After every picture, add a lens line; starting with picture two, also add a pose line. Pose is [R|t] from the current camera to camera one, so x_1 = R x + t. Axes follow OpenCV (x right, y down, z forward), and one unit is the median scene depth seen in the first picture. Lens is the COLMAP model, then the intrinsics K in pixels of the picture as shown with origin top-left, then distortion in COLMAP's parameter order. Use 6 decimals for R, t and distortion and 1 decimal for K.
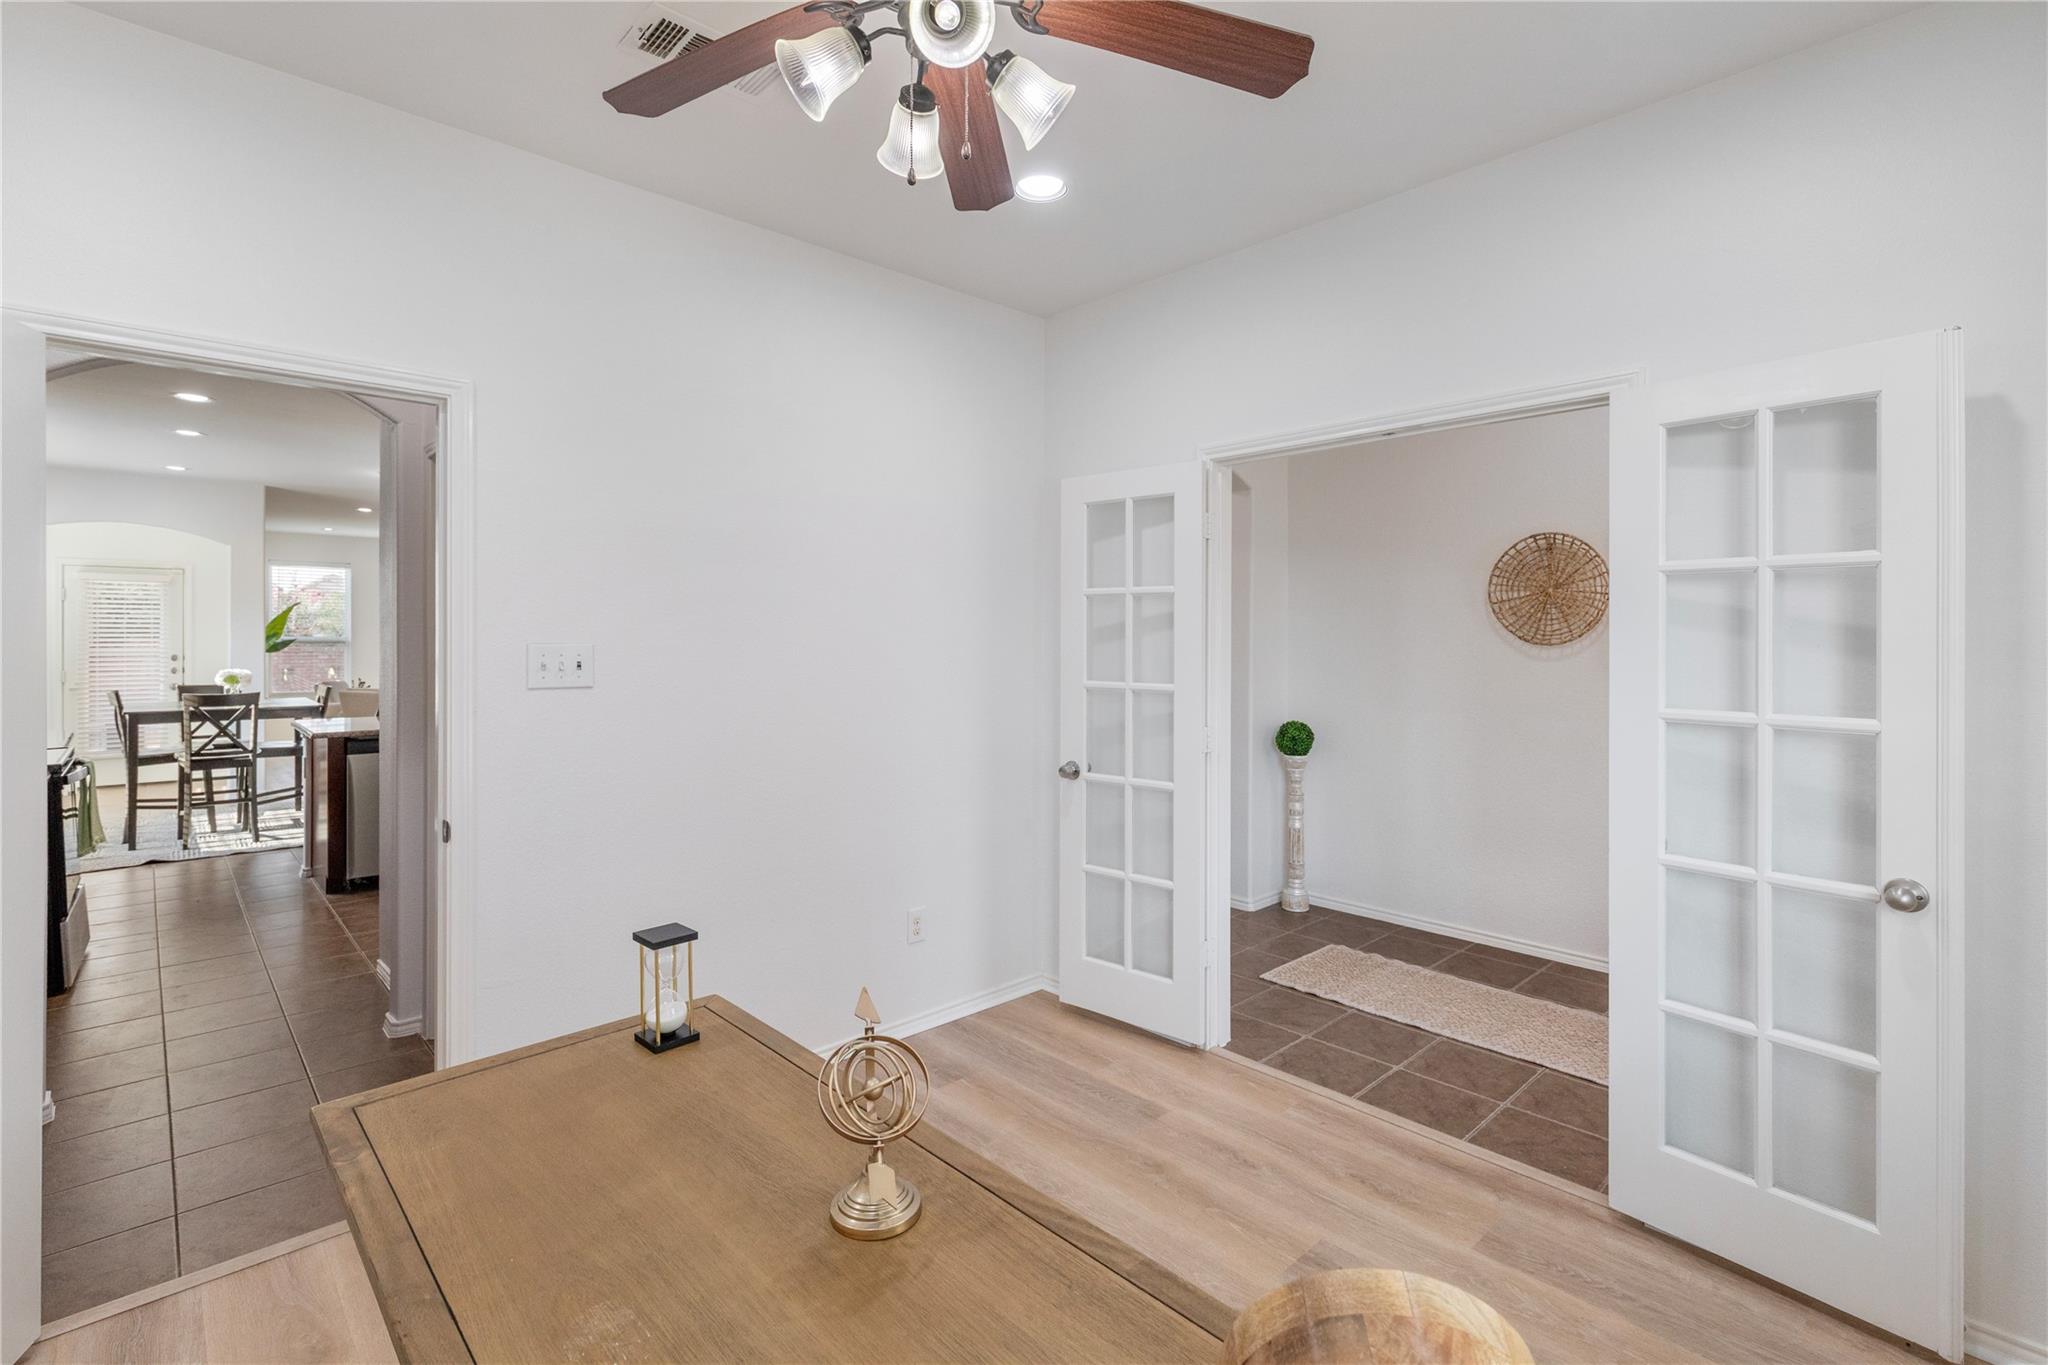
lens RADIAL K [[936.2, 0, 986.5], [0, 936.2, 647.9], [0, 0, 1]] dist [0.004856, 0.001261]
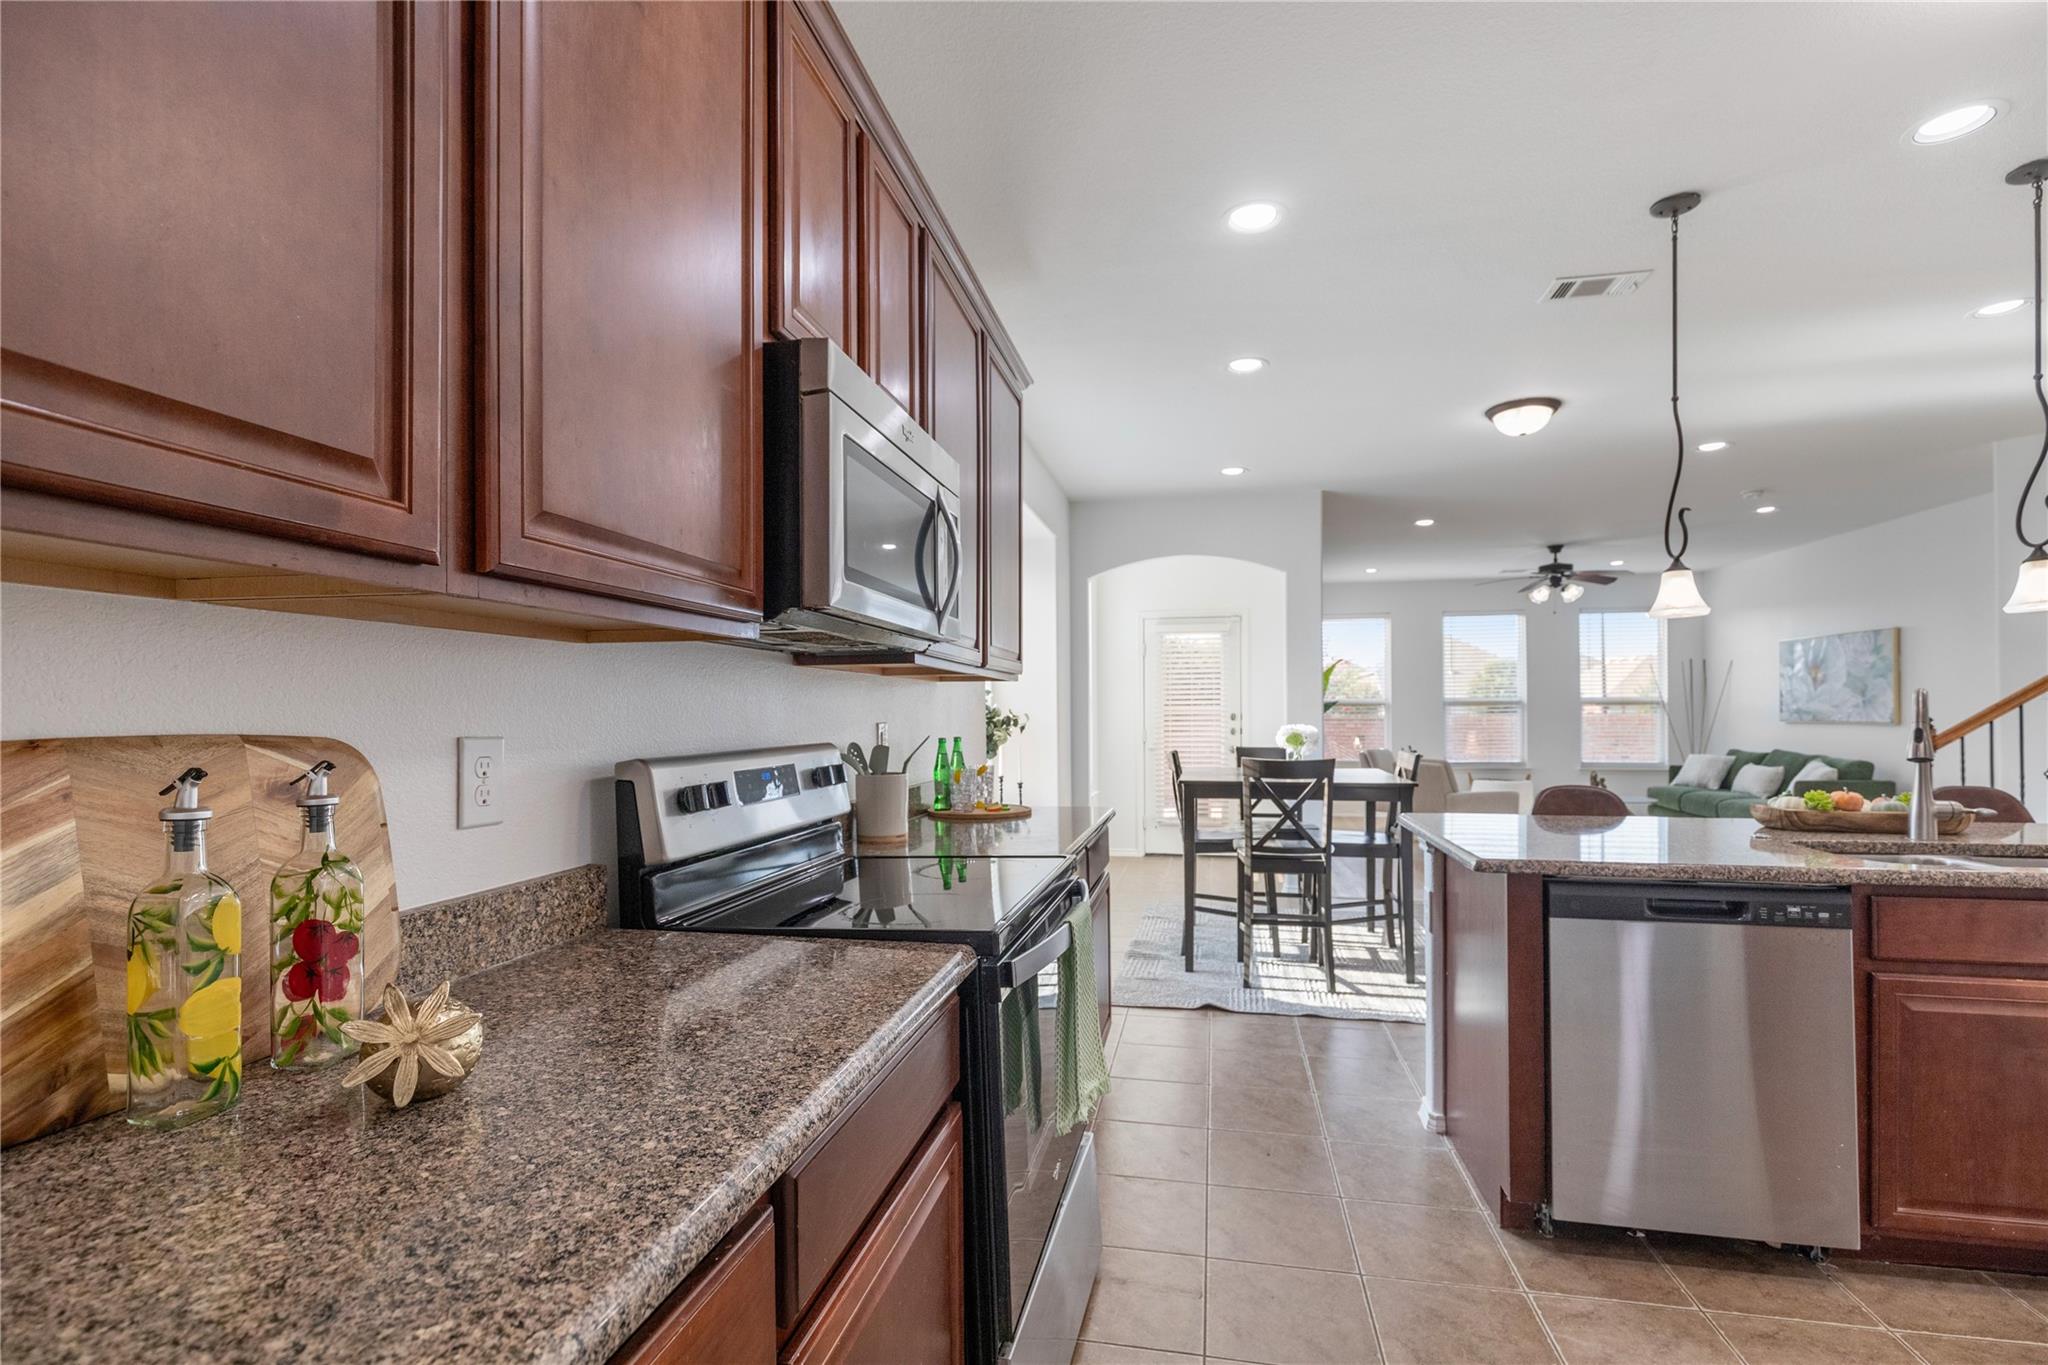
lens RADIAL K [[936.2, 0, 1028.9], [0, 936.2, 699.7], [0, 0, 1]] dist [0.004856, 0.001261]
pose [[0.599115, -0.020102, -0.800410, -0.382865], [-0.000001, 0.999685, -0.025108, 0.022780], [0.800663, 0.015043, 0.598926, 0.445773]]
